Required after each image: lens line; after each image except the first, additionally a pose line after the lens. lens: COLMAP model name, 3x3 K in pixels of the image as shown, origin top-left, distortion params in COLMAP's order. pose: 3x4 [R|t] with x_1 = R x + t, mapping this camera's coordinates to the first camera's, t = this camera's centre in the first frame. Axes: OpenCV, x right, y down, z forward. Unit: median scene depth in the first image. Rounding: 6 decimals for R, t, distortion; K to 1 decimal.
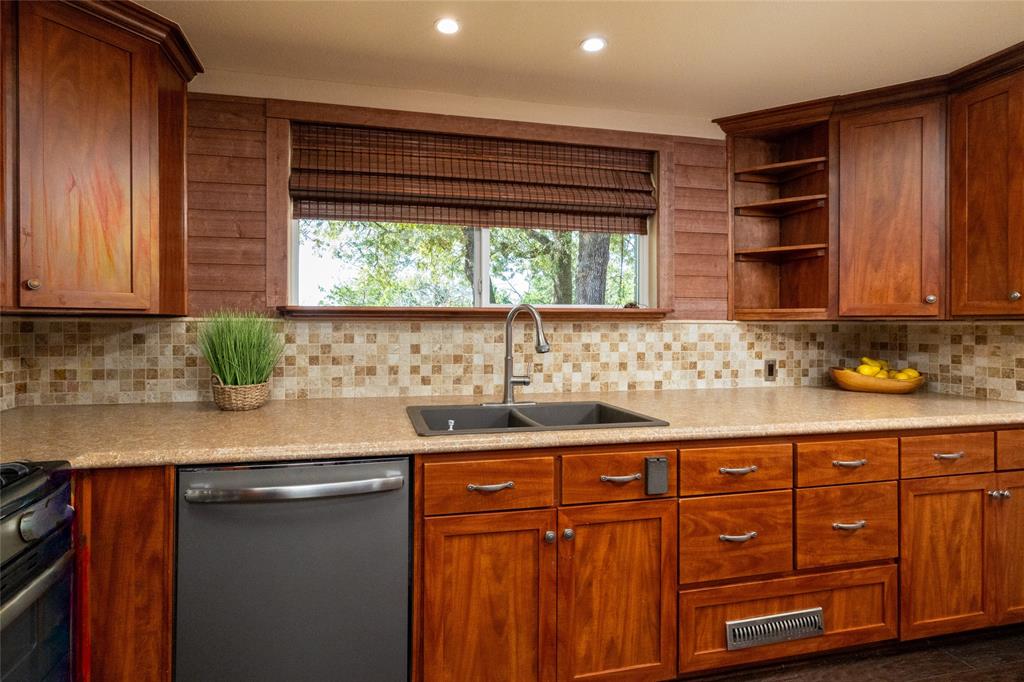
lens RADIAL K [[488.1, 0, 462.7], [0, 488.1, 326.7], [0, 0, 1]] dist [-0.000914, 0.000572]
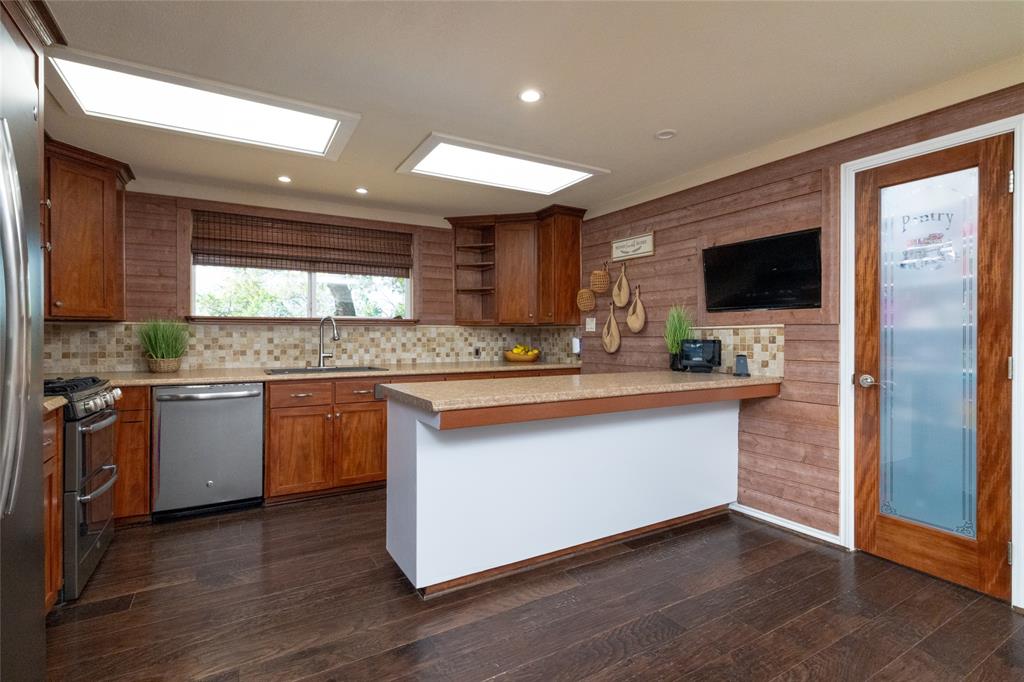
lens RADIAL K [[490.1, 0, 485.8], [0, 490.1, 339.0], [0, 0, 1]] dist [-0.000601, 0.000177]
pose [[0.960014, -0.003673, 0.279928, 0.163231], [0.002360, 0.999985, 0.005026, 0.033997], [-0.279942, -0.004165, 0.960008, -0.974650]]
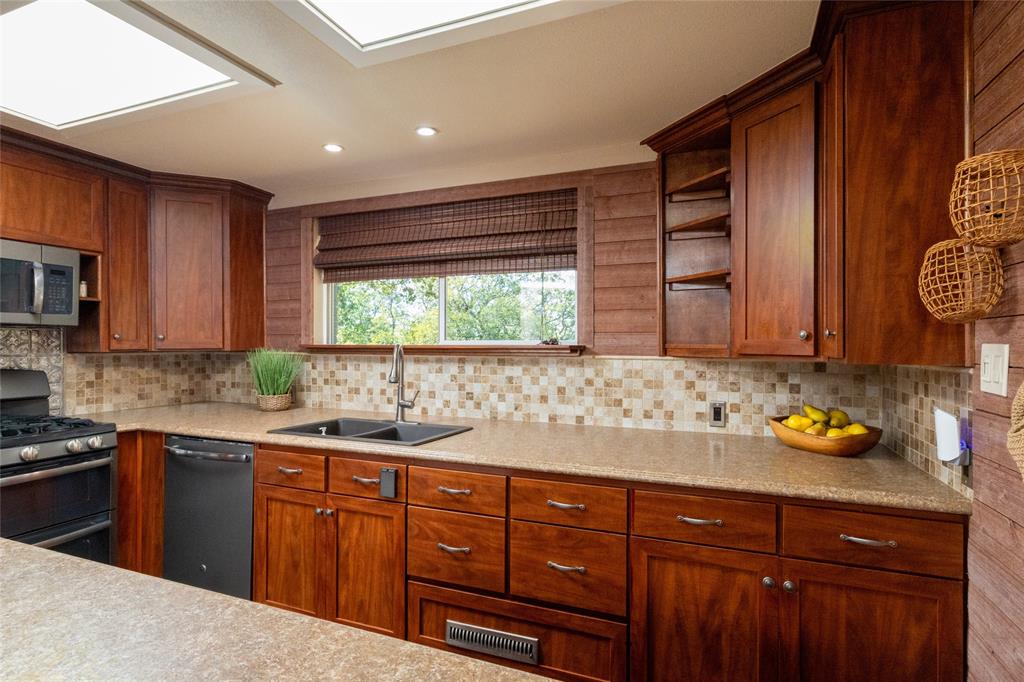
lens RADIAL K [[518.4, 0, 508.5], [0, 518.4, 345.9], [0, 0, 1]] dist [-0.001329, -0.000031]
pose [[0.826966, 0.001081, -0.562251, 1.003982], [-0.001119, 0.999999, 0.000277, -0.037723], [0.562251, 0.000400, 0.826966, 0.040037]]
